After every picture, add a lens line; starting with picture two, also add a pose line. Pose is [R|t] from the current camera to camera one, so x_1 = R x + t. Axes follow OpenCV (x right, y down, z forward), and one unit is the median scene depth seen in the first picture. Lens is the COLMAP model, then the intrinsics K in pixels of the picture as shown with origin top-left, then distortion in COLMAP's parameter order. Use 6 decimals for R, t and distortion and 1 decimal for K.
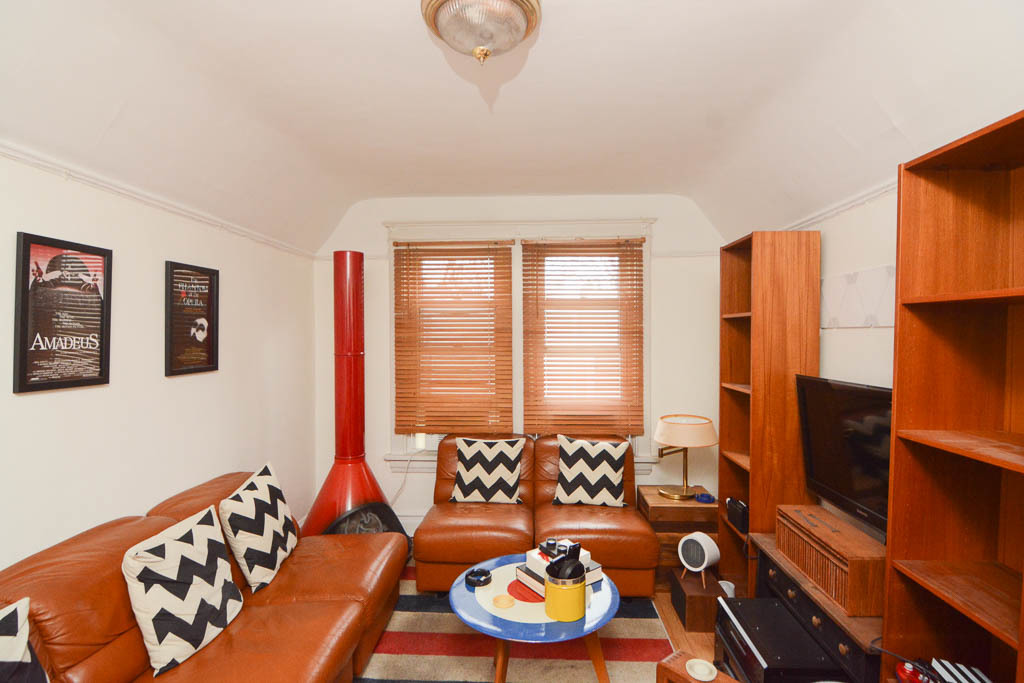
lens RADIAL K [[513.6, 0, 497.2], [0, 513.6, 343.0], [0, 0, 1]] dist [-0.009355, -0.008563]
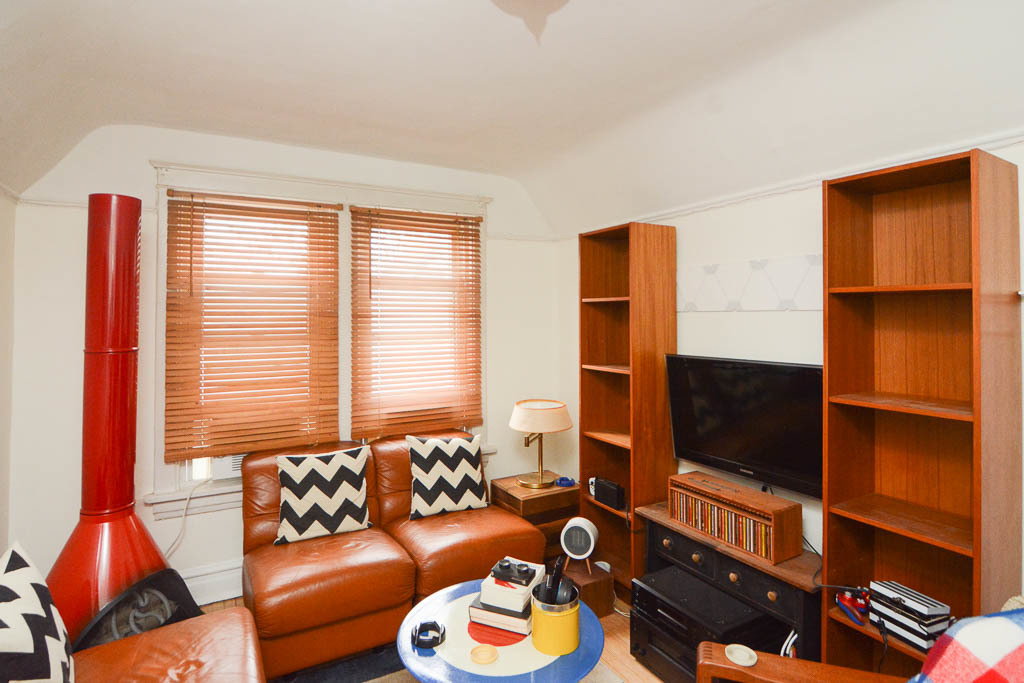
lens RADIAL K [[542.1, 0, 520.3], [0, 542.1, 304.2], [0, 0, 1]] dist [-0.002940, -0.009580]
pose [[0.837679, 0.009136, 0.546086, -0.228419], [0.014015, 0.999171, -0.038214, -0.003788], [-0.545982, 0.039664, 0.836857, 0.138227]]
